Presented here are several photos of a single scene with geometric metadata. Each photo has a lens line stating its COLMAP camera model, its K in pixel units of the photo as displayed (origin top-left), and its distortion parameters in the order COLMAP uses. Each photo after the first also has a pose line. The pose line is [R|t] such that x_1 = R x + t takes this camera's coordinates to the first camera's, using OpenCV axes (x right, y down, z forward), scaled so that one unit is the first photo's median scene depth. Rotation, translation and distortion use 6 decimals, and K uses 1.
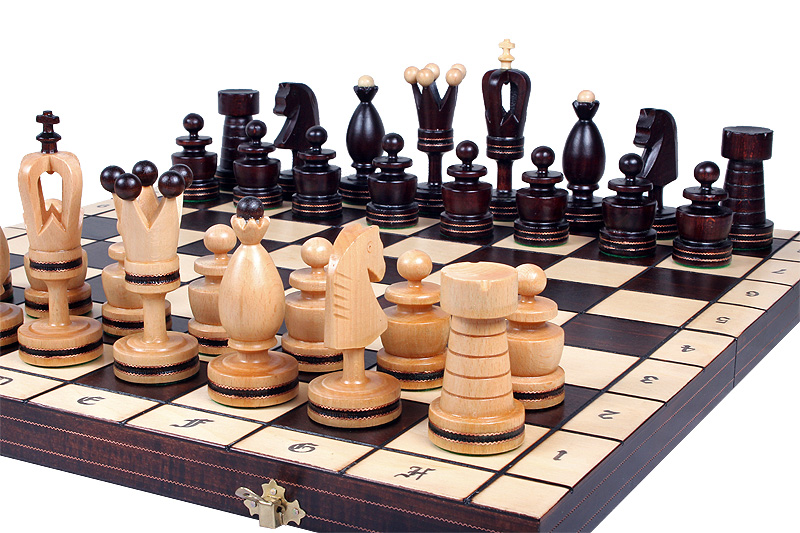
lens RADIAL K [[1573.9, 0, 400.0], [0, 1573.9, 266.5], [0, 0, 1]] dist [-0.020329, -0.202363]
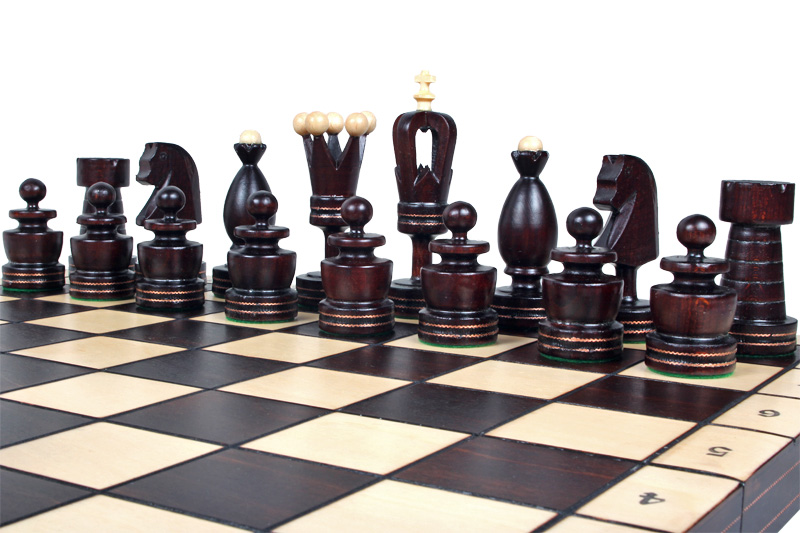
lens RADIAL K [[1231.7, 0, 400.0], [0, 1231.7, 266.5], [0, 0, 1]] dist [-0.131845, 0.036644]
pose [[0.997581, 0.017370, -0.067305, 0.099591], [-0.026609, 0.989947, -0.138913, 0.027202], [0.064216, 0.140368, 0.988015, 0.459698]]
